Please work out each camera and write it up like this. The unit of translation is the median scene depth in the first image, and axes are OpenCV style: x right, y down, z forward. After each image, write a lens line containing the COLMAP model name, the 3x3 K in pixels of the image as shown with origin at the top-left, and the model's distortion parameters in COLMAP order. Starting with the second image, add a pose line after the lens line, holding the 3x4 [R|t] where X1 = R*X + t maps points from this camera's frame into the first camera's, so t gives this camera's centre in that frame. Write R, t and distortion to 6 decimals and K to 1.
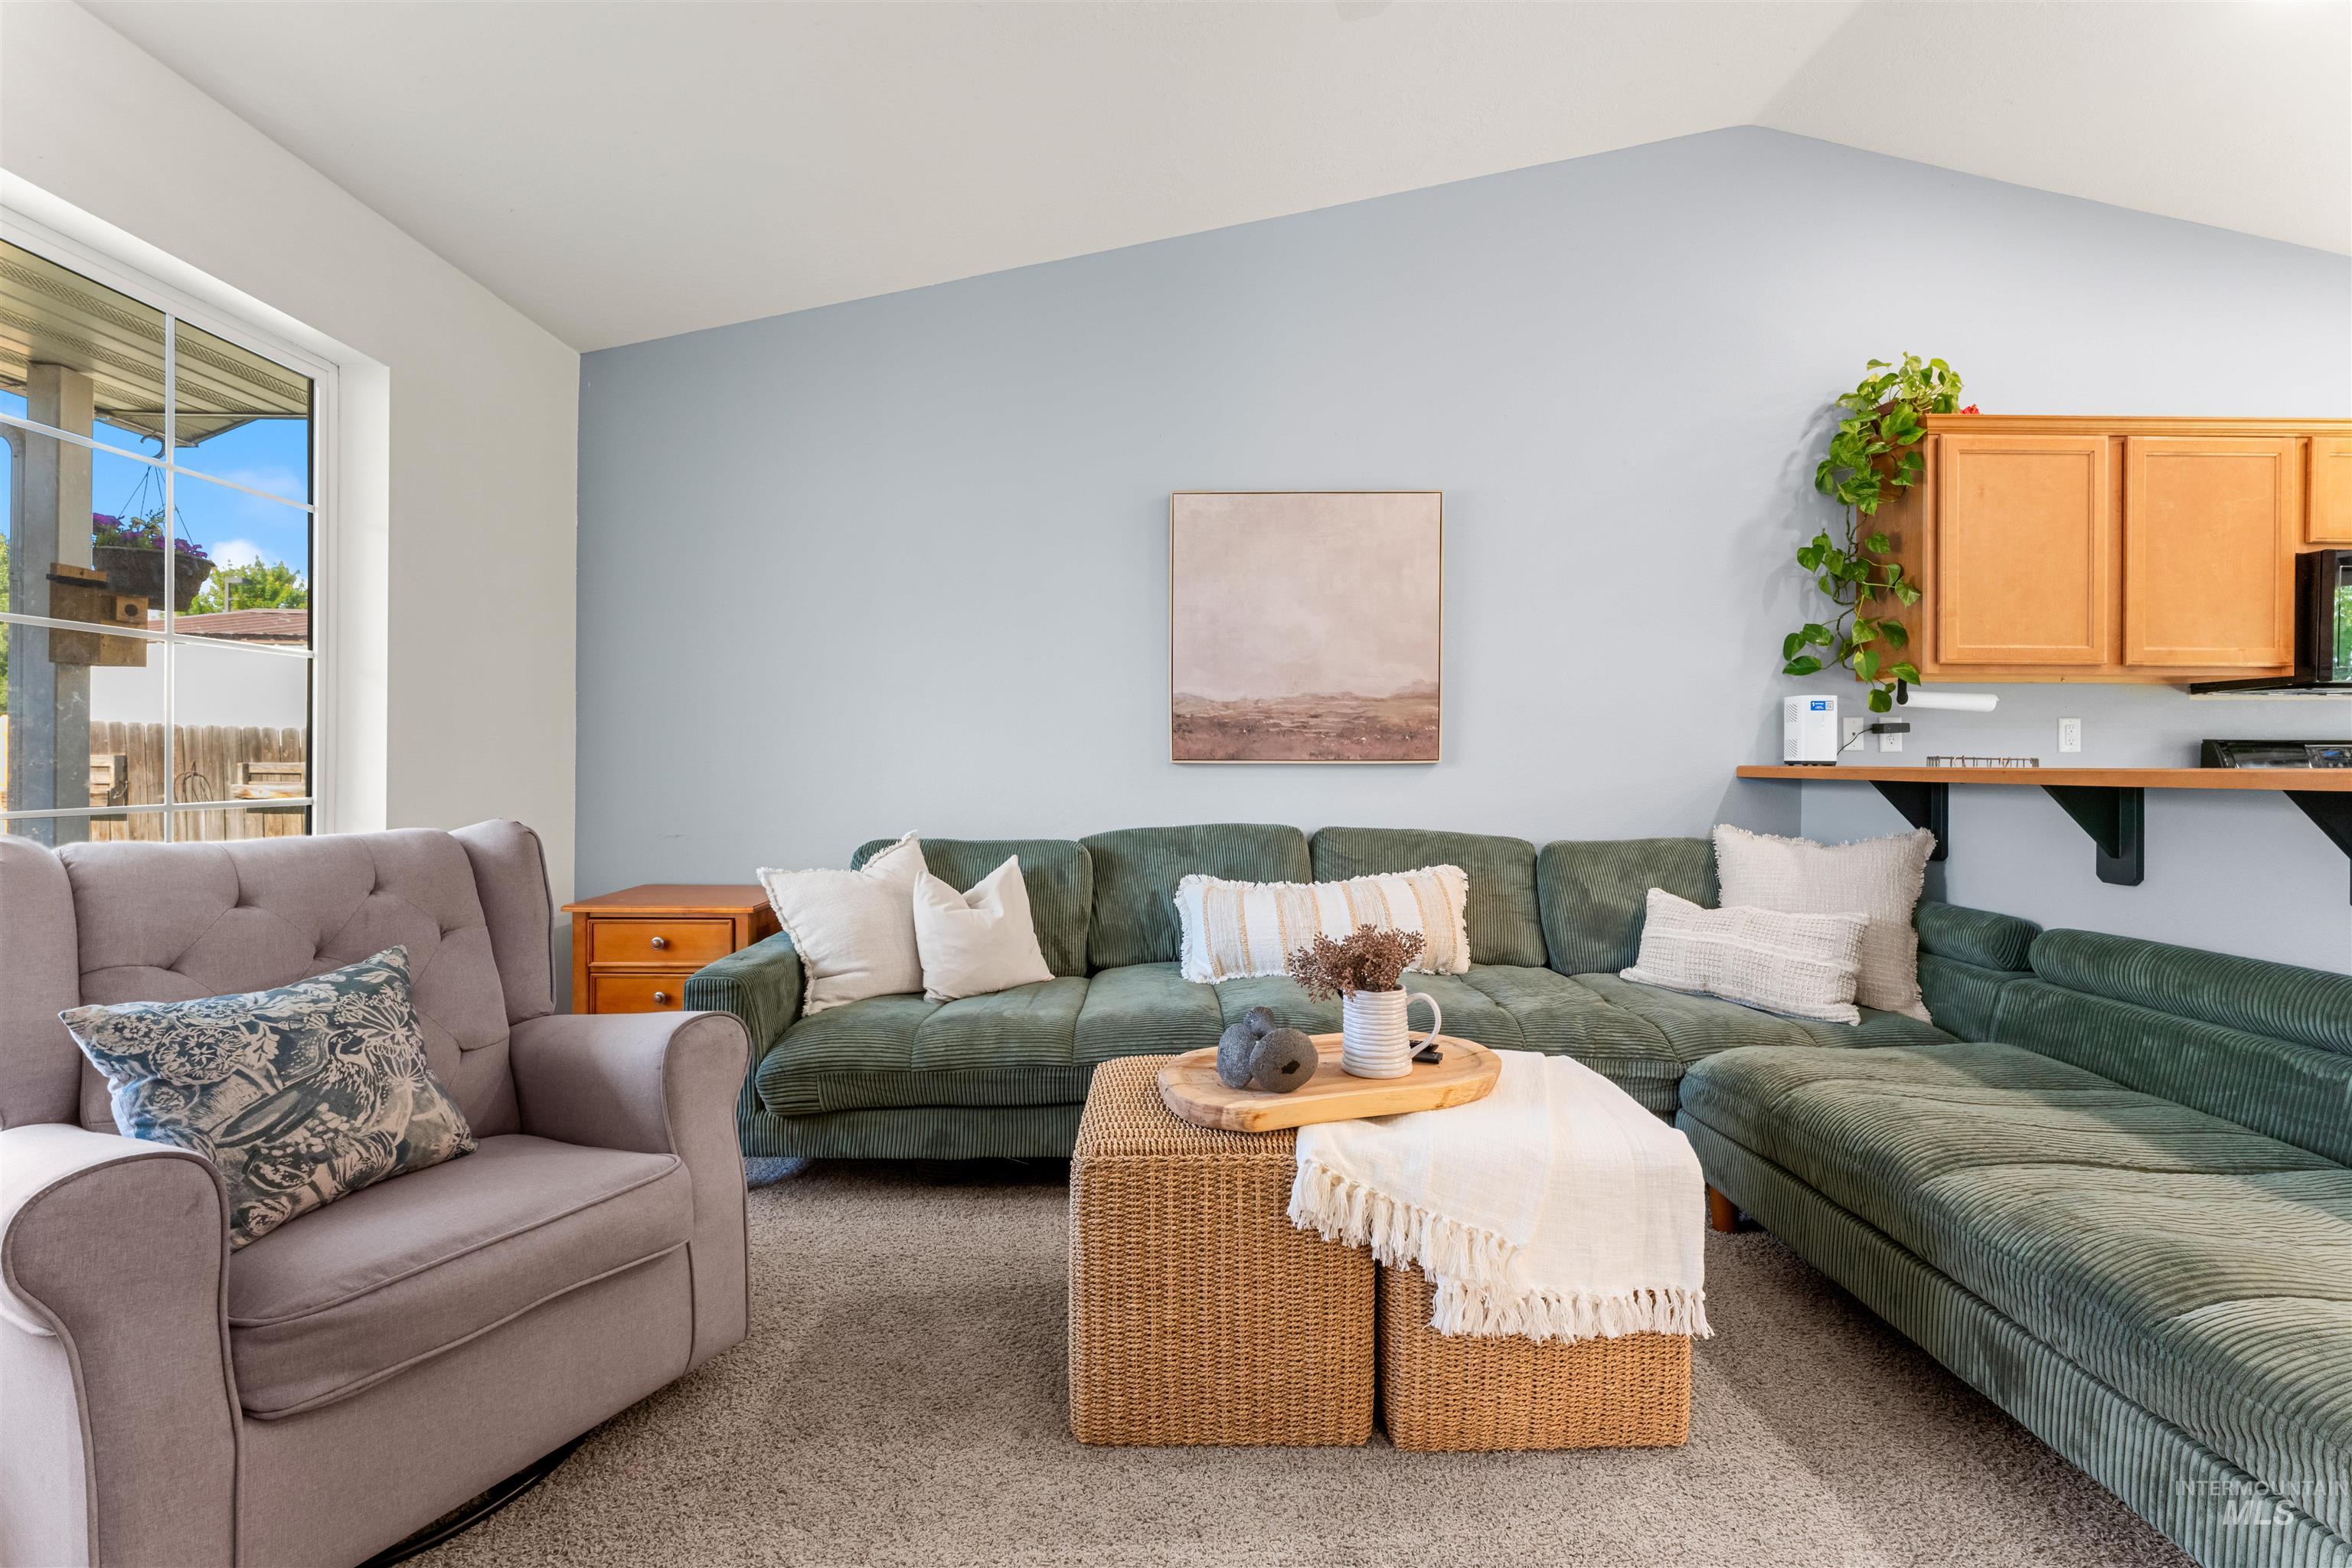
lens RADIAL K [[939.7, 0, 1183.0], [0, 939.7, 775.0], [0, 0, 1]] dist [0.002675, -0.000738]
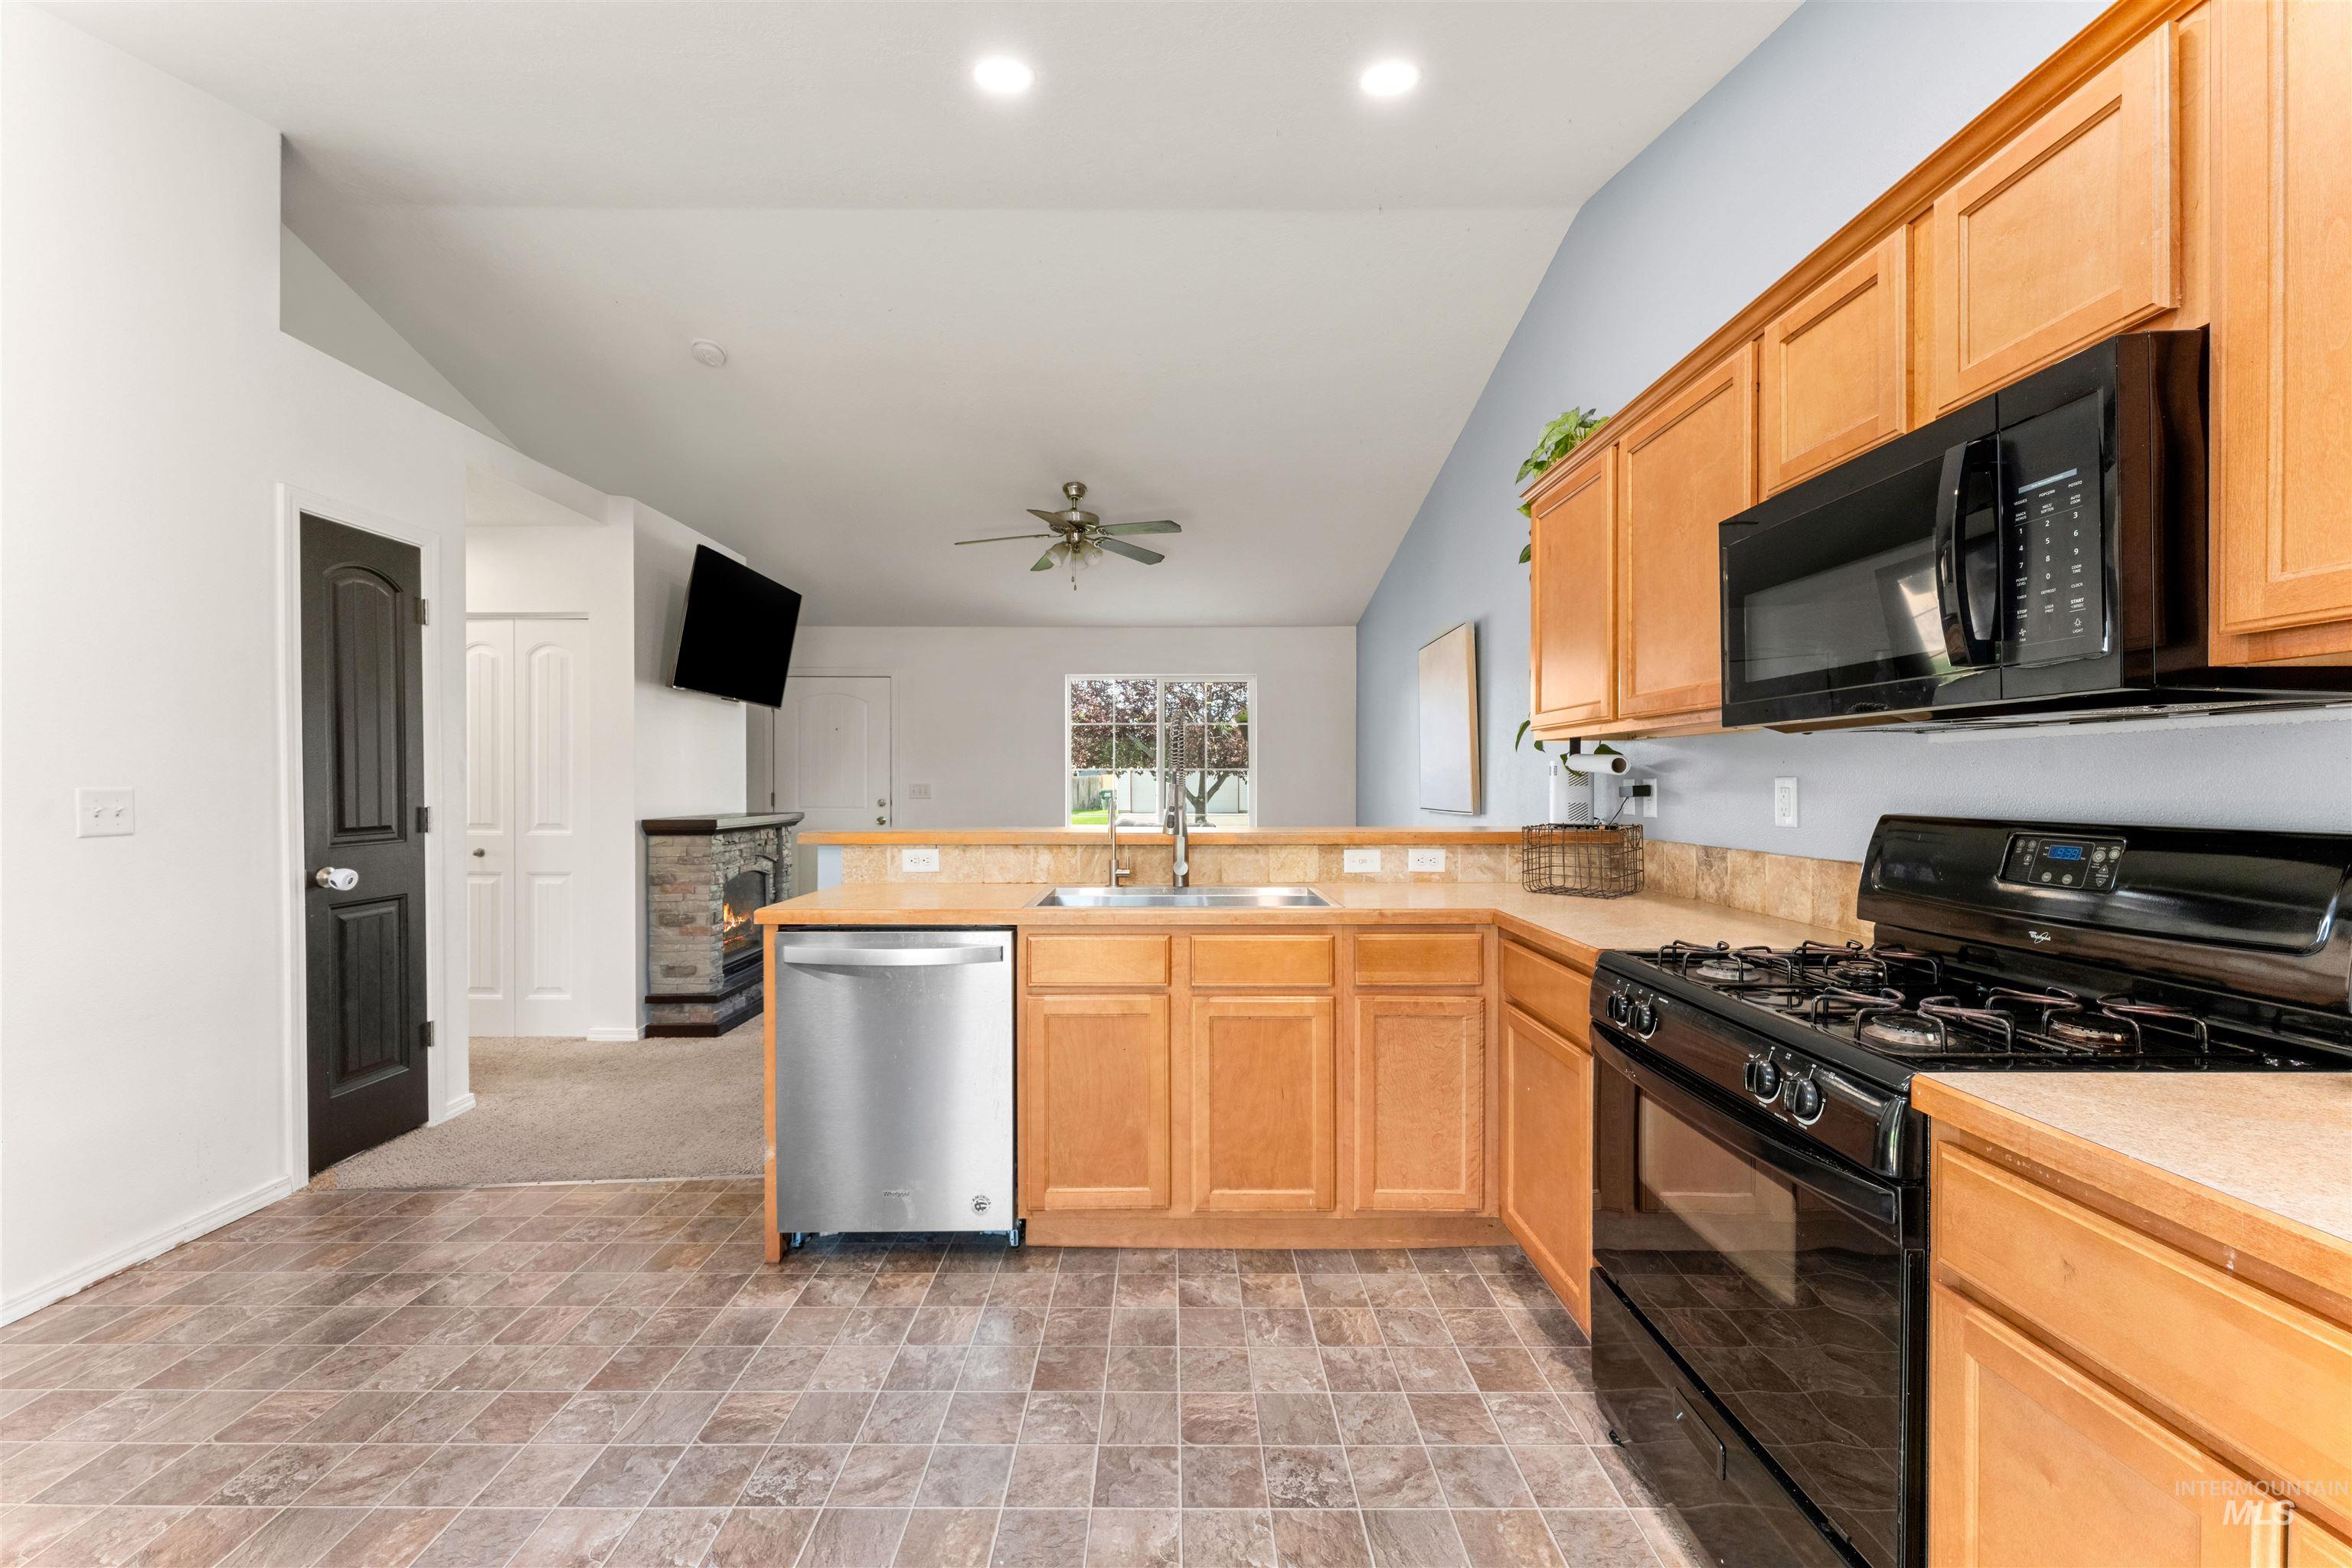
lens RADIAL K [[939.7, 0, 1172.1], [0, 939.7, 790.9], [0, 0, 1]] dist [0.002675, -0.000738]
pose [[-0.013224, 0.004134, -0.999904, 1.667591], [-0.010111, 0.999940, 0.004268, -0.049250], [0.999861, 0.010166, -0.013182, 0.569776]]
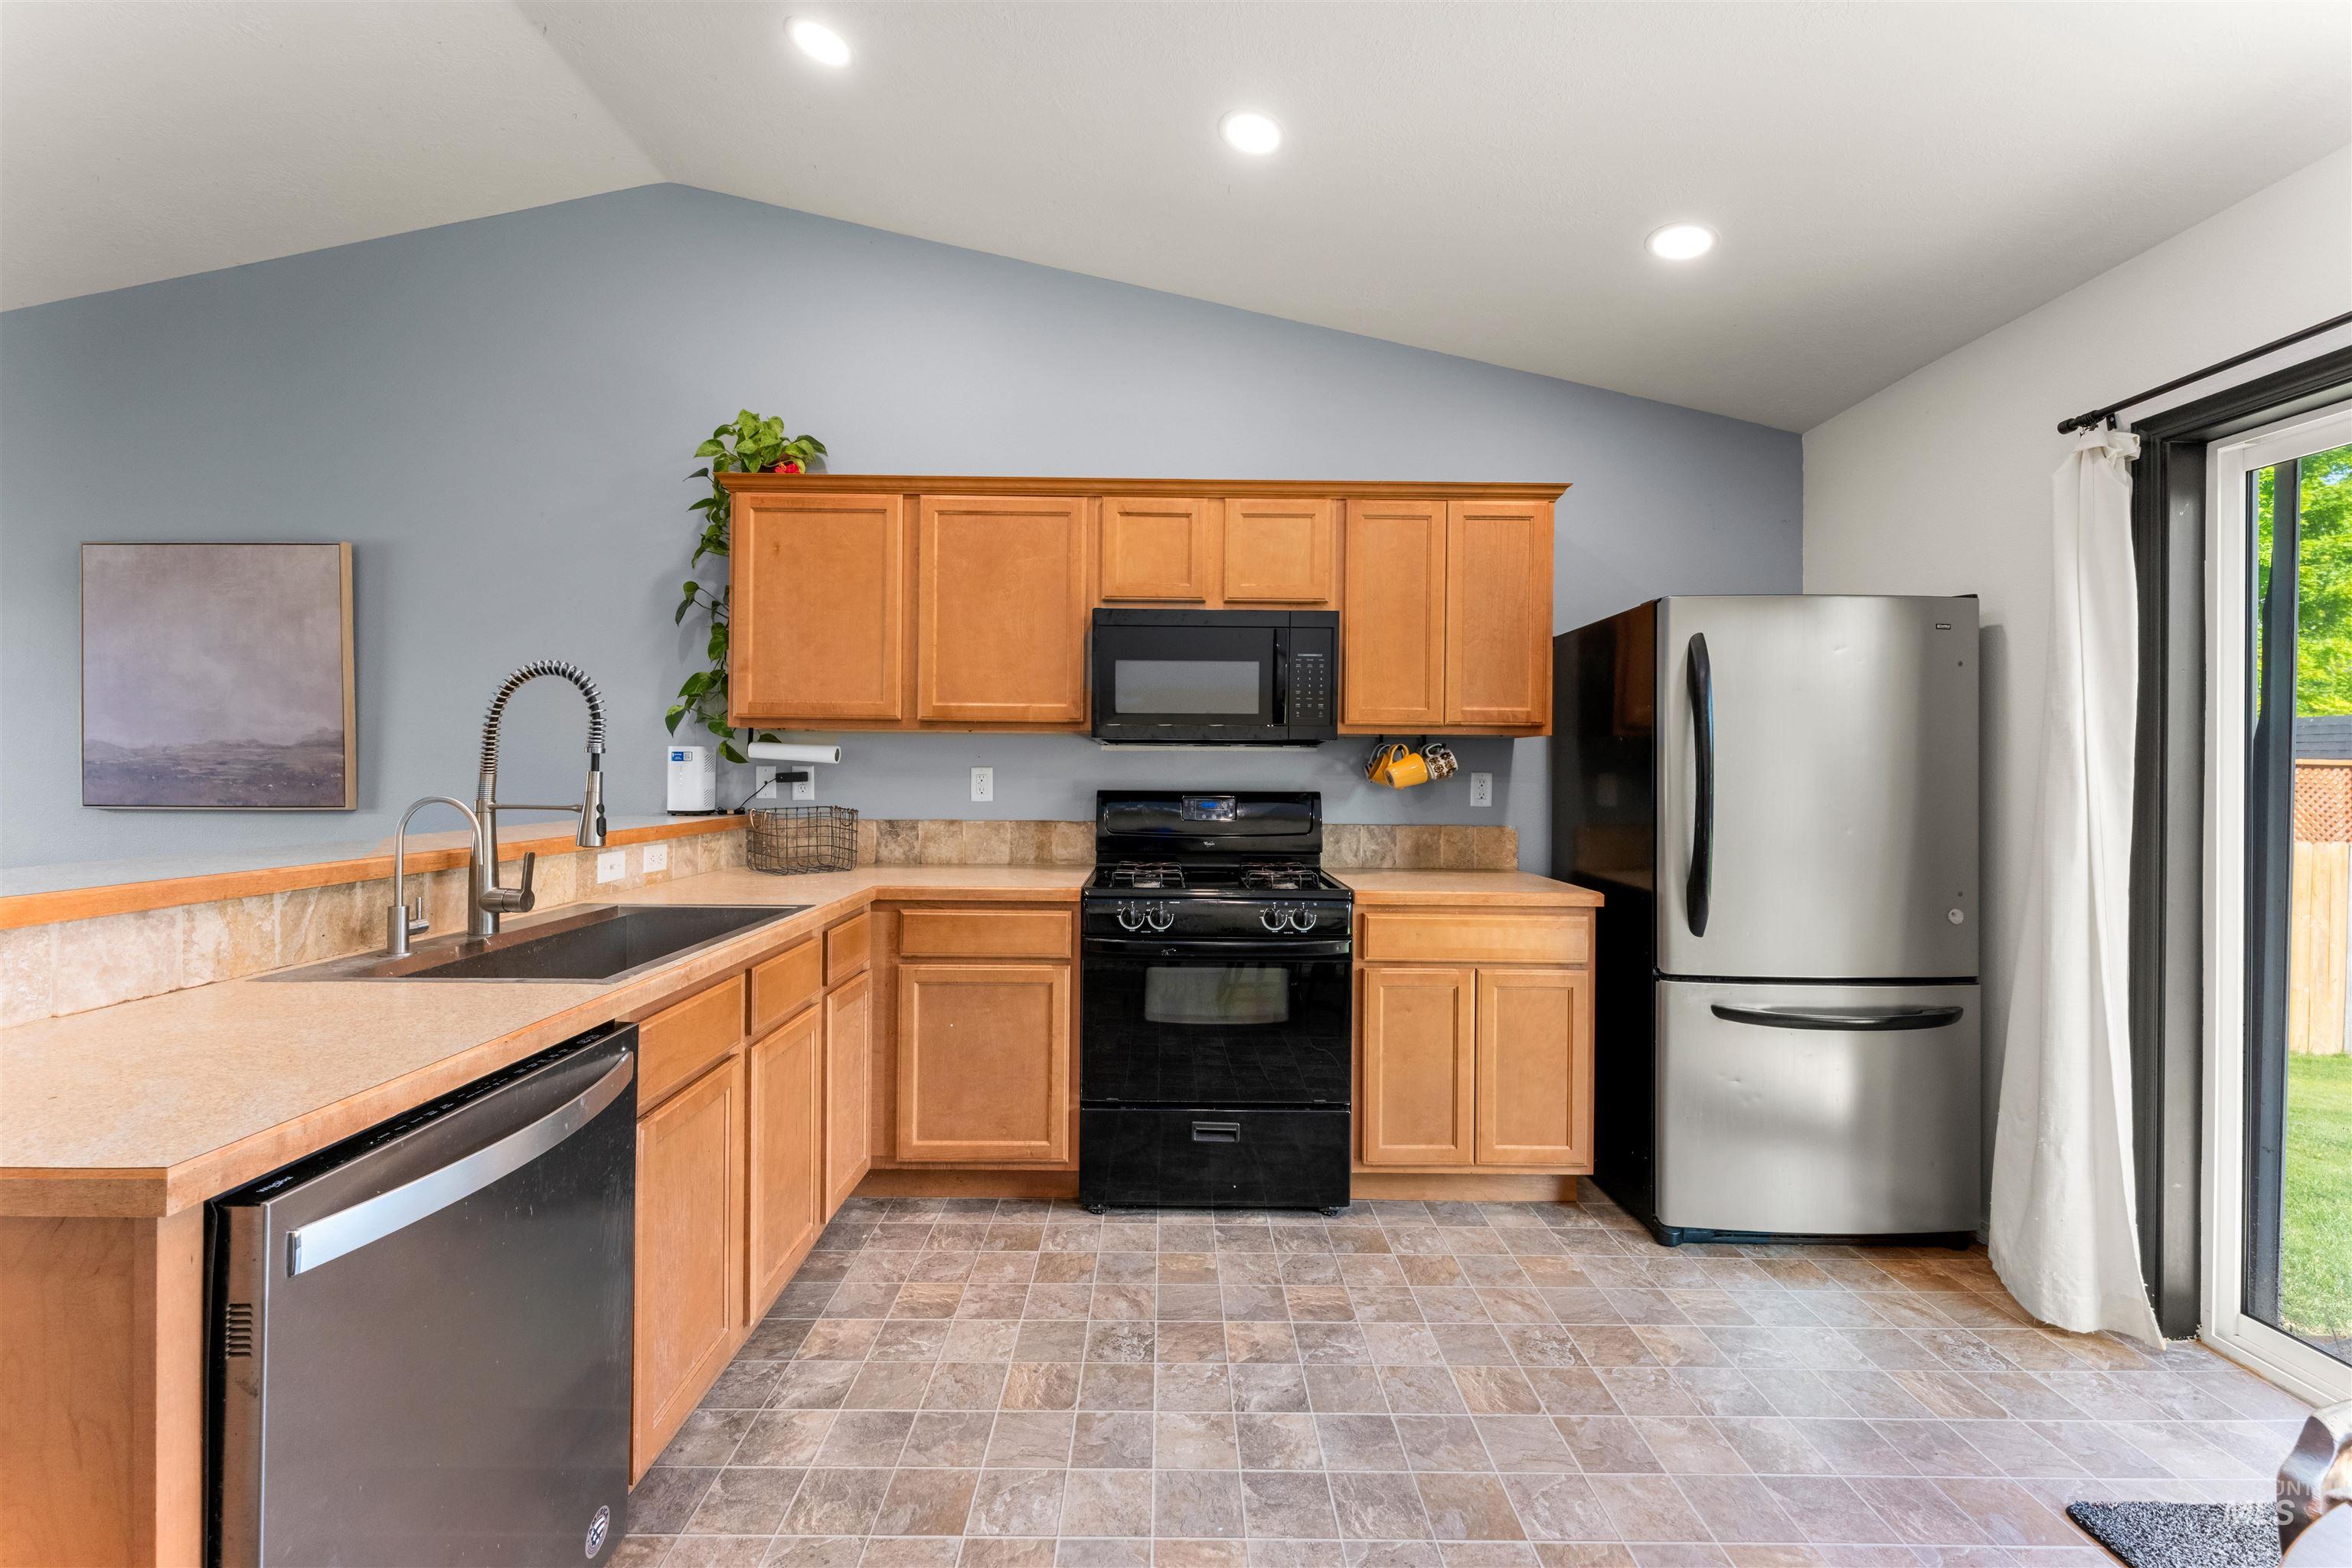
lens RADIAL K [[939.7, 0, 1175.7], [0, 939.7, 769.9], [0, 0, 1]] dist [0.002675, -0.000738]
pose [[0.999958, 0.004016, -0.008285, 1.179477], [-0.004108, 0.999929, -0.011153, -0.048131], [0.008240, 0.011187, 0.999903, -0.008790]]
